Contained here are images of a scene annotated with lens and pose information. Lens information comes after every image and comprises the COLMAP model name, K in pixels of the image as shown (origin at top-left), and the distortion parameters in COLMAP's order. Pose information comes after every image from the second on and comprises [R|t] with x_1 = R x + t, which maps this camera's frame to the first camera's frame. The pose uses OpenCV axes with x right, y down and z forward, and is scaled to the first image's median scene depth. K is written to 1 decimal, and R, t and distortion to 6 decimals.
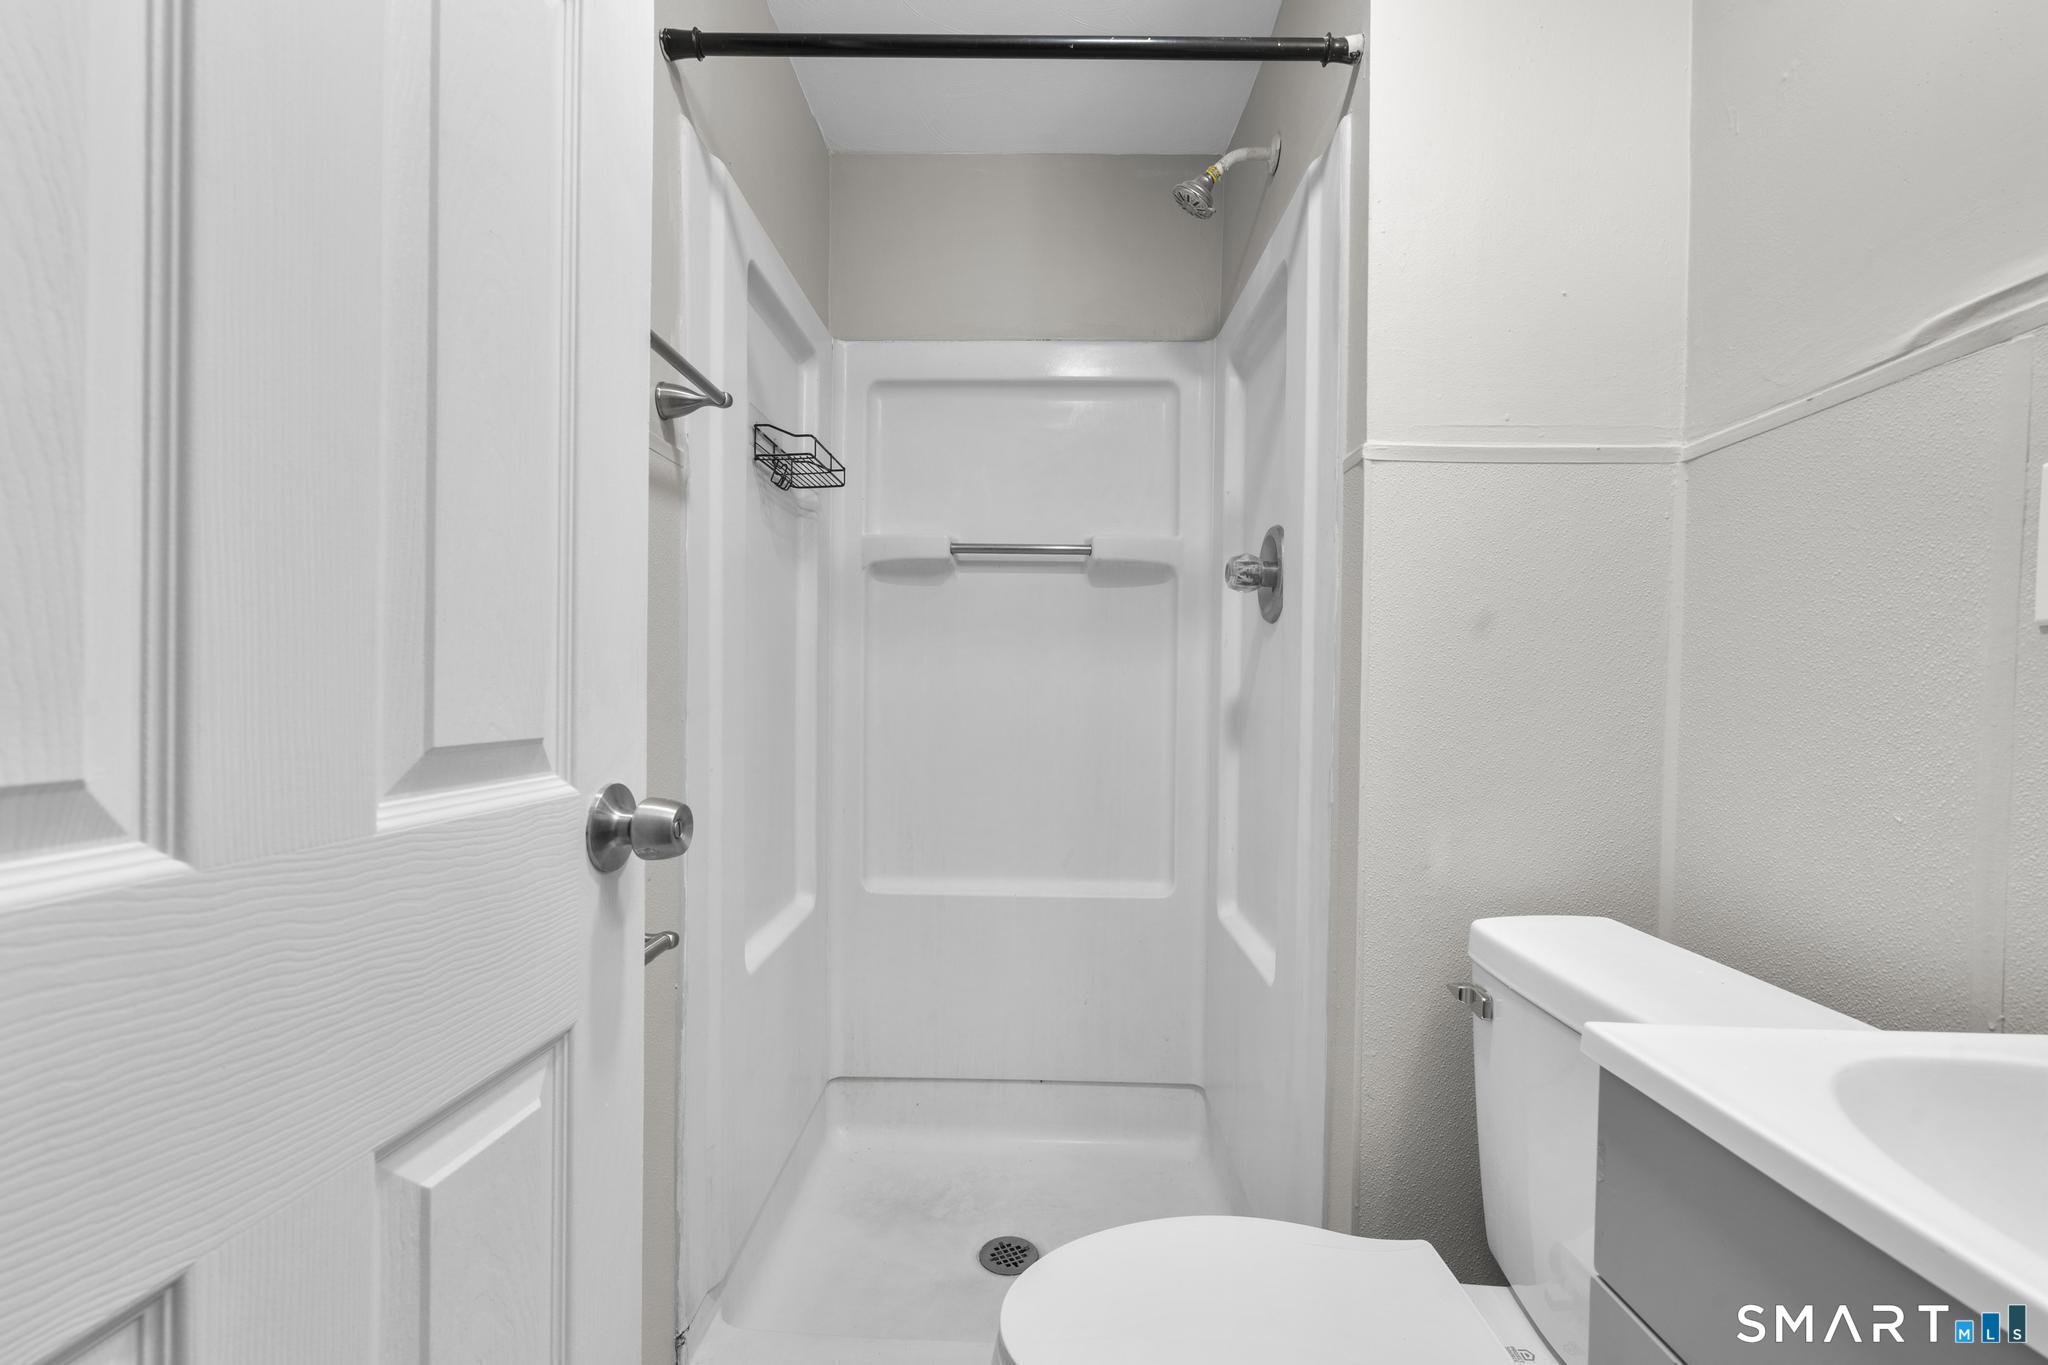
lens RADIAL K [[917.7, 0, 1027.9], [0, 917.7, 685.8], [0, 0, 1]] dist [-0.006694, 0.003902]
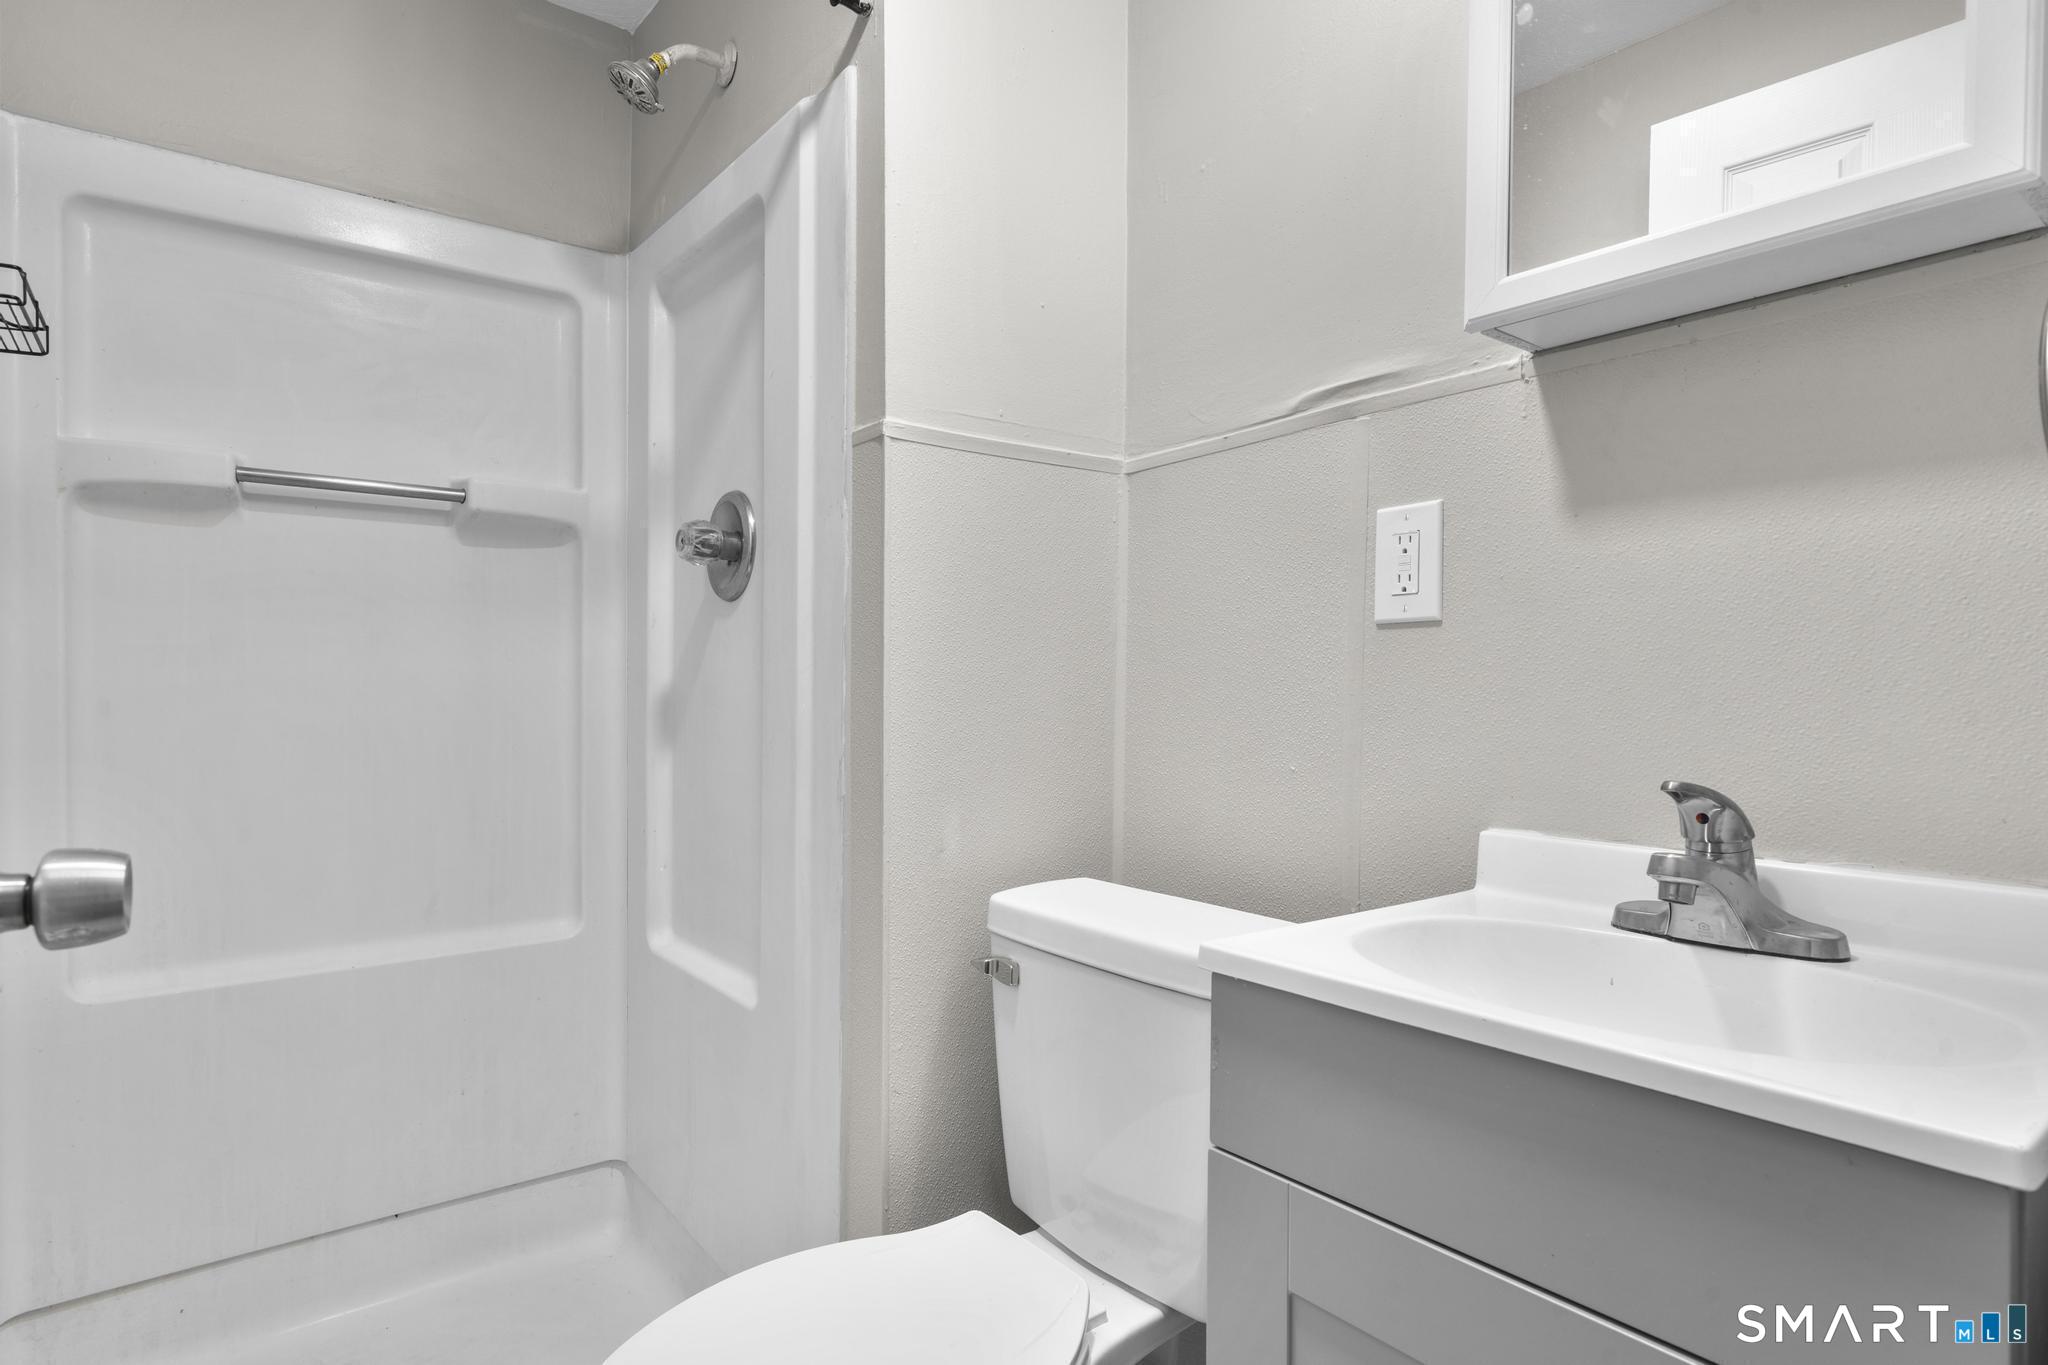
lens RADIAL K [[1097.0, 0, 1018.4], [0, 1097.0, 684.5], [0, 0, 1]] dist [0.005314, -0.000150]
pose [[0.780916, -0.011882, 0.624523, -0.179626], [0.008086, 0.999928, 0.008913, 0.004248], [-0.624584, -0.001911, 0.780955, 0.006193]]
